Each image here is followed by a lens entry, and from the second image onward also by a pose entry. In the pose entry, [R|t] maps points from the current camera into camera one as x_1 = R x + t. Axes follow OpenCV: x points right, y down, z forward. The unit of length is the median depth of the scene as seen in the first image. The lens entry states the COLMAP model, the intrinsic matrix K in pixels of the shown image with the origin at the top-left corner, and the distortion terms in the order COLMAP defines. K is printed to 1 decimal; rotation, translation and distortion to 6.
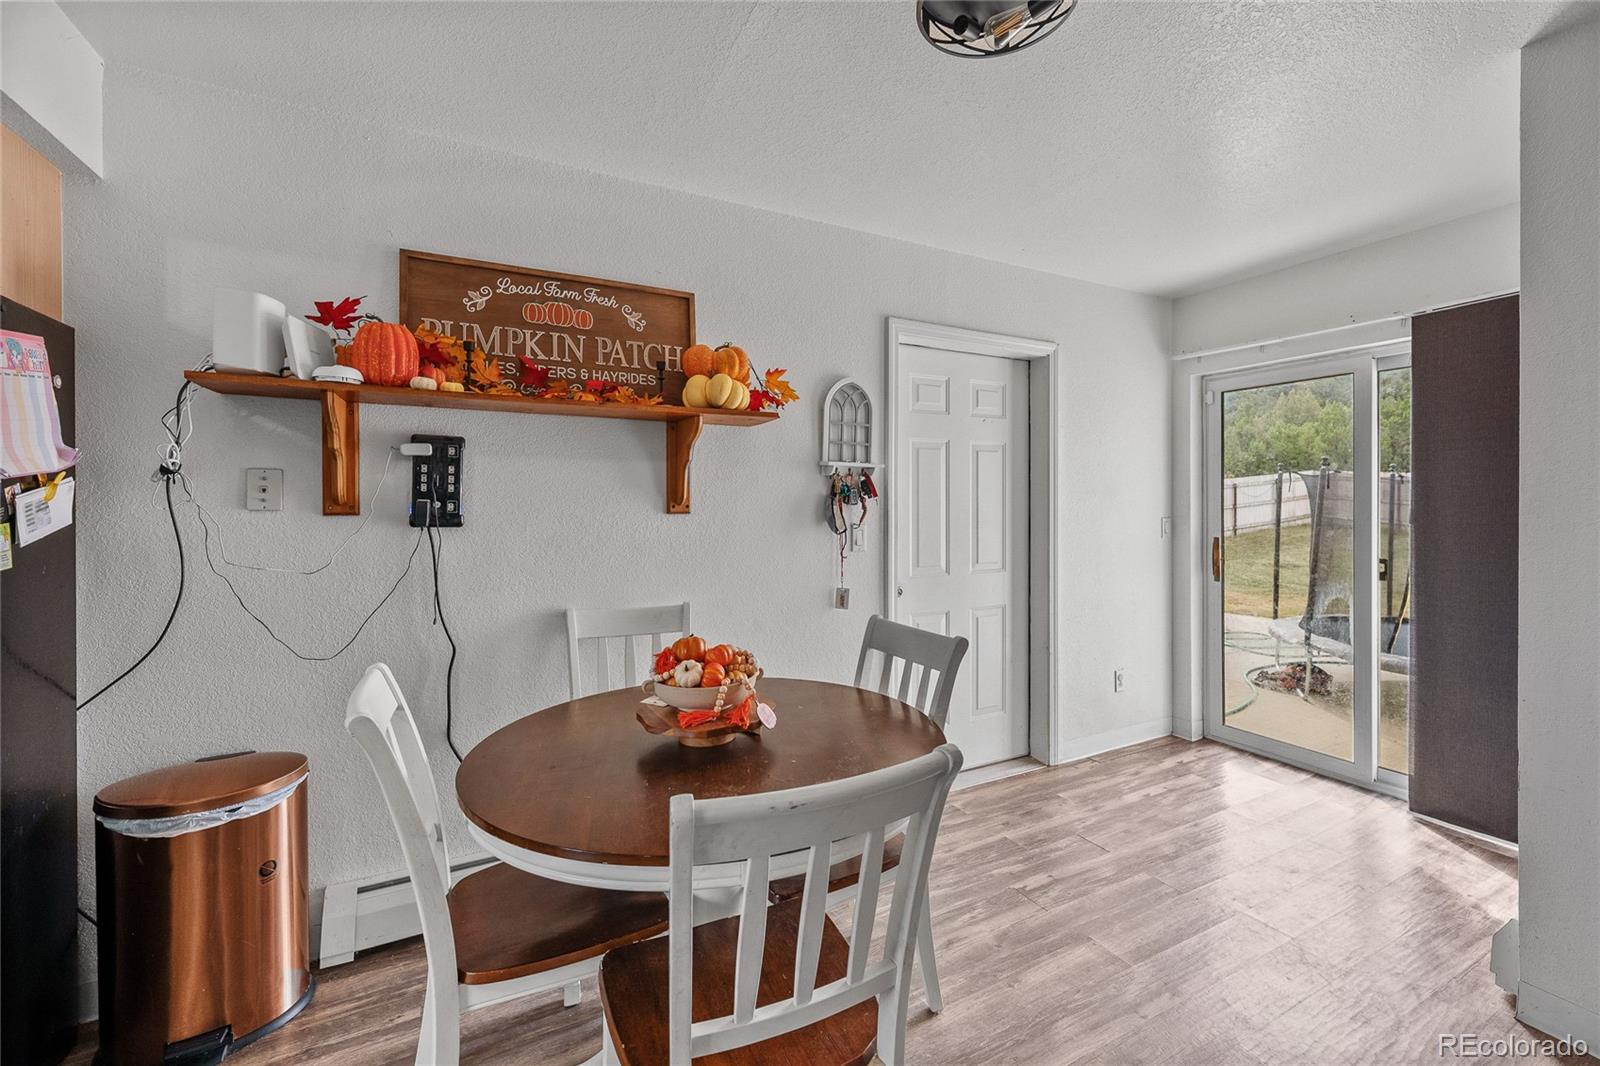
lens RADIAL K [[664.3, 0, 841.7], [0, 664.3, 503.7], [0, 0, 1]] dist [-0.000484, -0.000533]
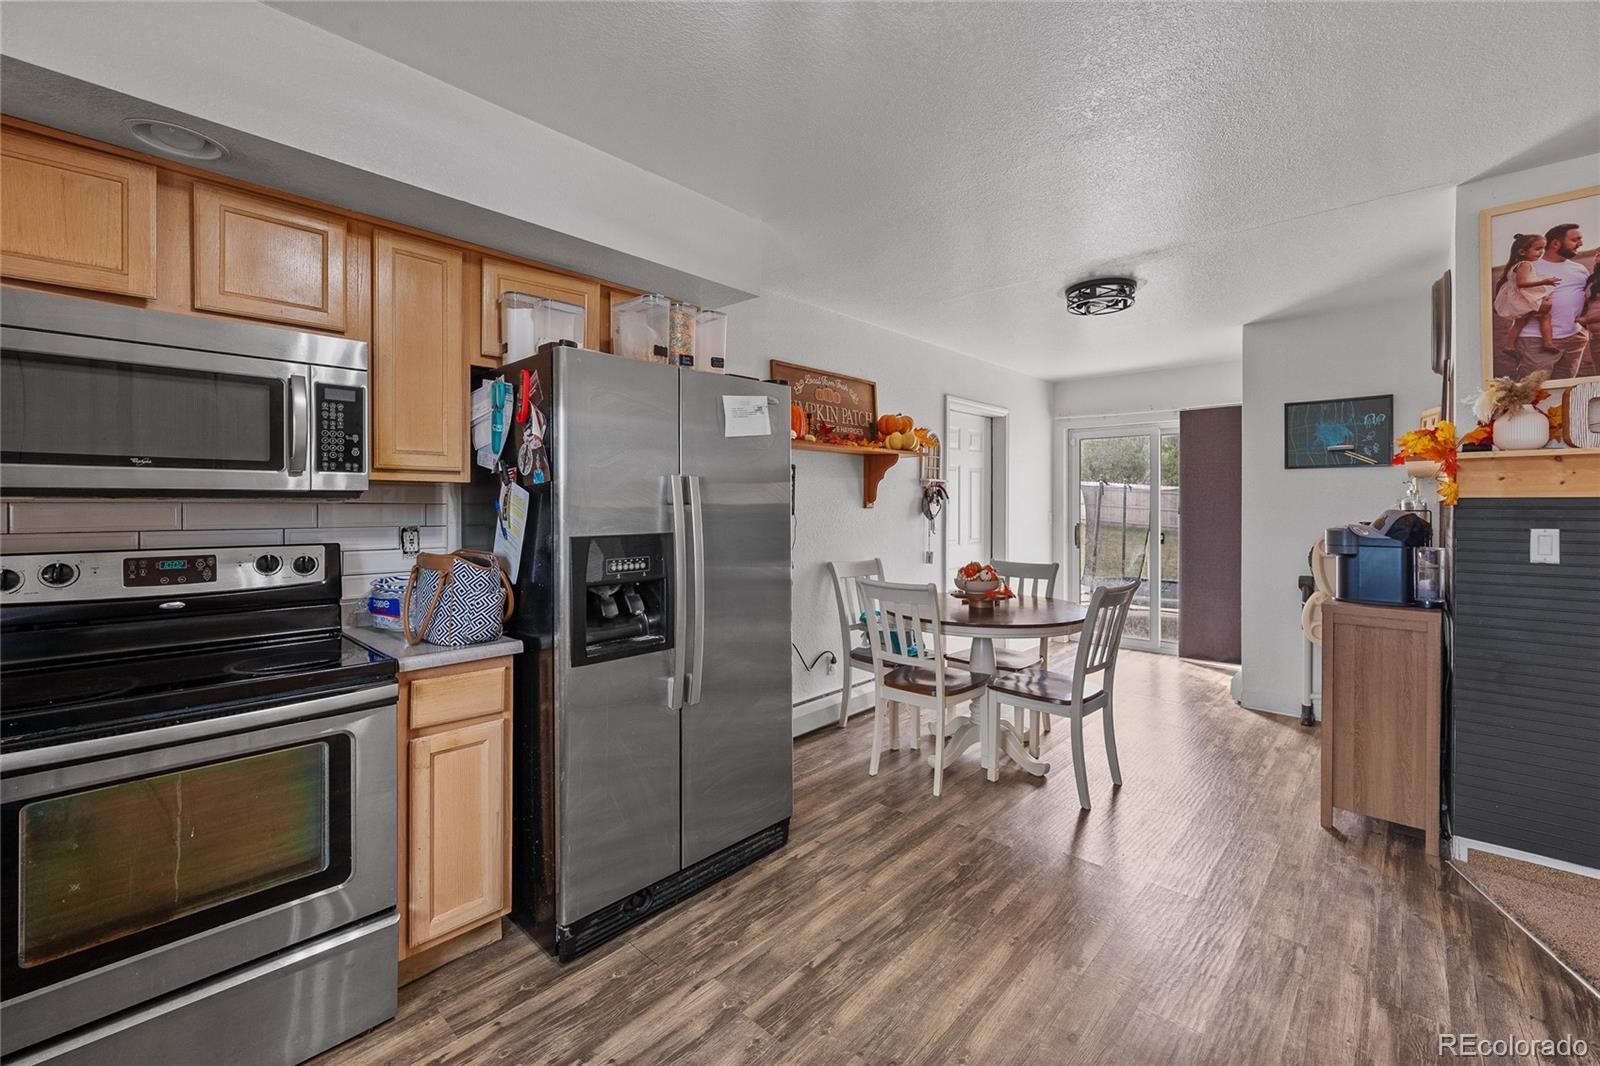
lens RADIAL K [[664.3, 0, 812.5], [0, 664.3, 502.4], [0, 0, 1]] dist [-0.000484, -0.000533]
pose [[0.944343, 0.003163, 0.328947, -0.861339], [-0.002934, 0.999995, -0.001193, 0.002220], [-0.328949, 0.000161, 0.944348, -0.540176]]
